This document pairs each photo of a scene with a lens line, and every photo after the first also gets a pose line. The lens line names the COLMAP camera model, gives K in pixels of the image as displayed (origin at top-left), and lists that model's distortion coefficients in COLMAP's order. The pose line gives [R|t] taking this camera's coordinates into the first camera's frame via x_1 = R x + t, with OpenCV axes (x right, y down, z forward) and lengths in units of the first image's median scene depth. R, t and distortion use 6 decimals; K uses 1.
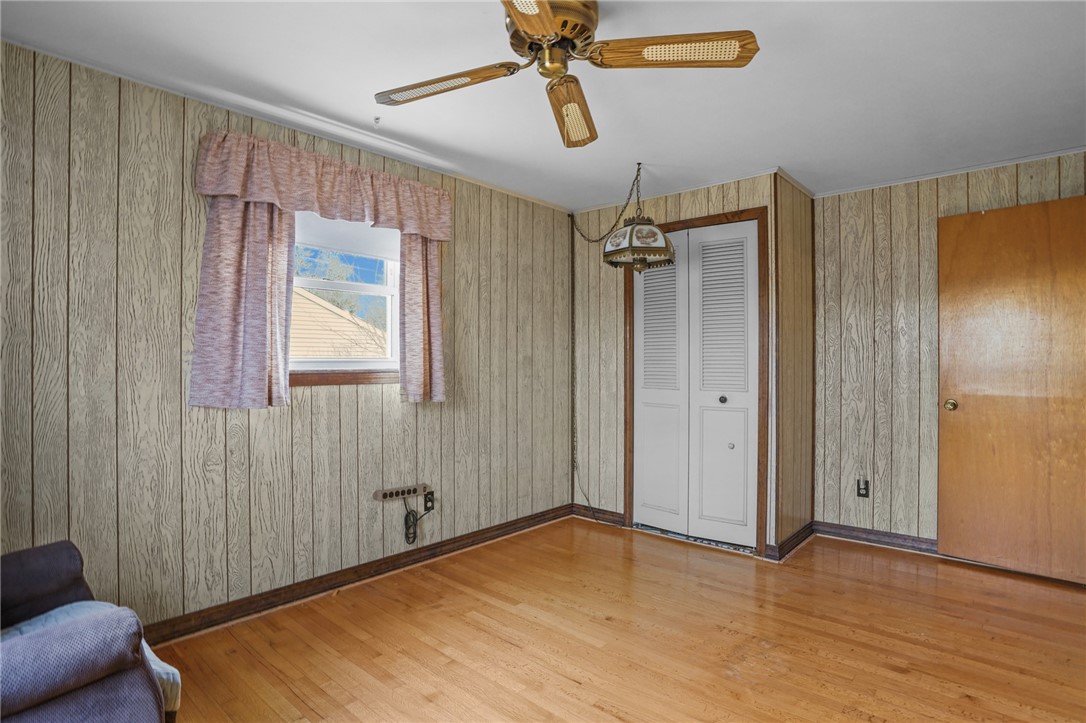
lens RADIAL K [[553.6, 0, 543.0], [0, 553.6, 361.5], [0, 0, 1]] dist [-0.086181, 0.039149]
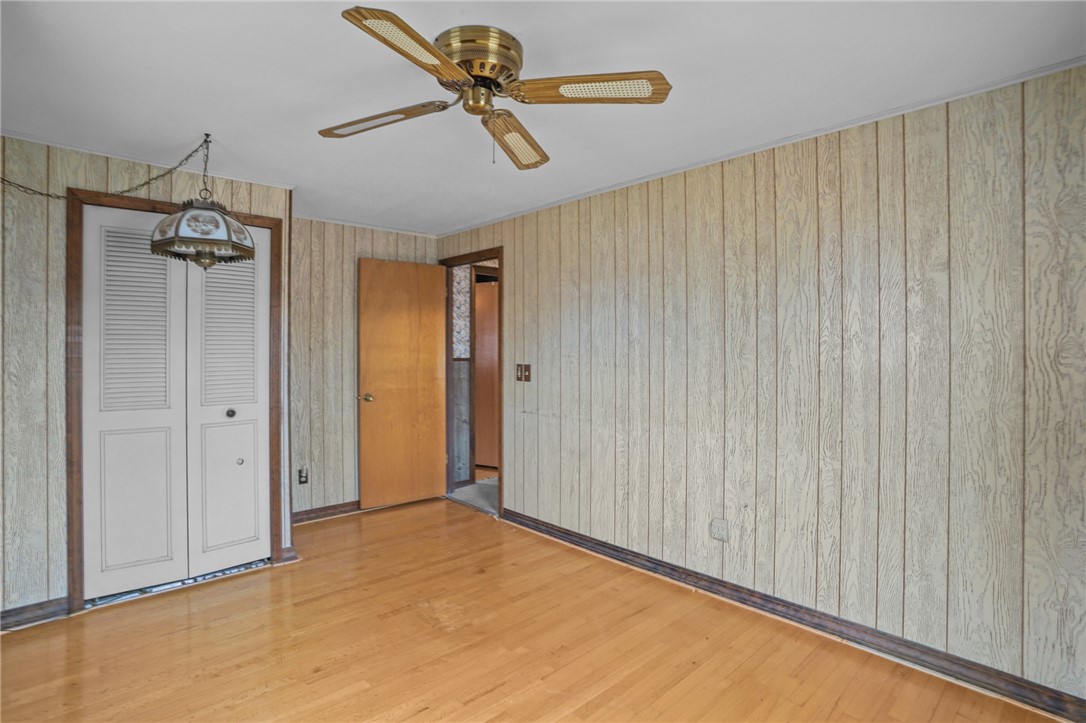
lens RADIAL K [[530.3, 0, 538.5], [0, 530.3, 352.3], [0, 0, 1]] dist [-0.074023, 0.032815]
pose [[0.118115, -0.004588, 0.992989, -0.481728], [0.000832, 0.999989, 0.004522, -0.037433], [-0.993000, 0.000292, 0.118118, 0.385268]]
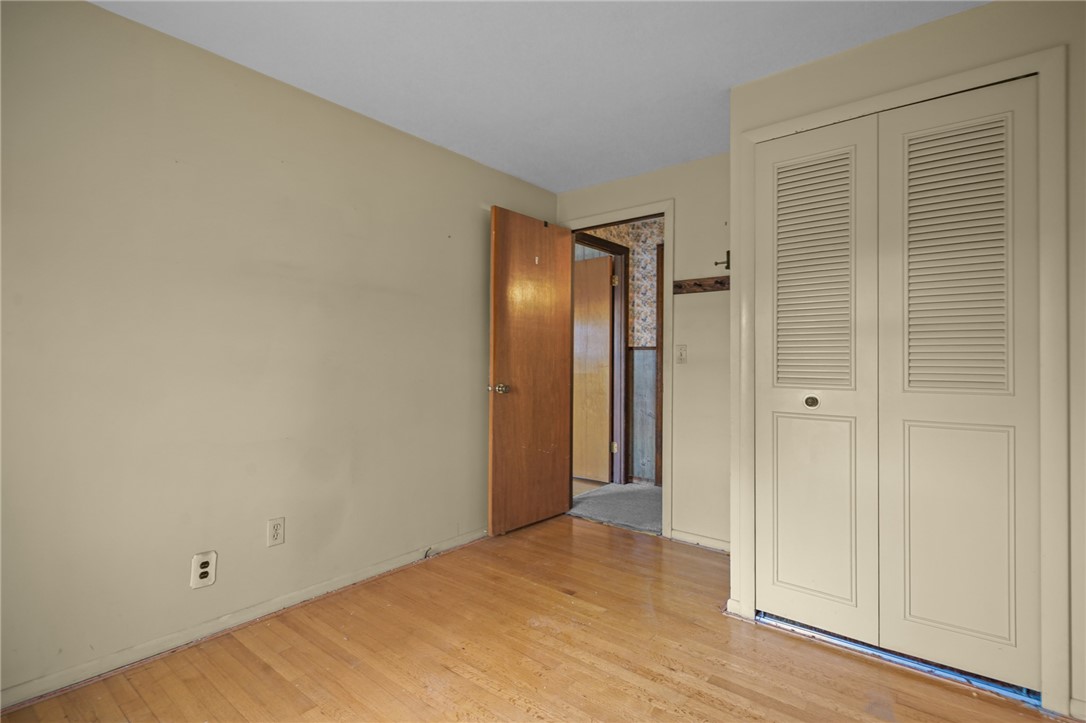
lens RADIAL K [[530.3, 0, 538.5], [0, 530.3, 352.3], [0, 0, 1]] dist [-0.074023, 0.032815]
pose [[0.999778, 0.004655, 0.020531, 0.649368], [-0.004322, 0.999859, -0.016208, 0.023543], [-0.020604, 0.016116, 0.999658, -0.606043]]
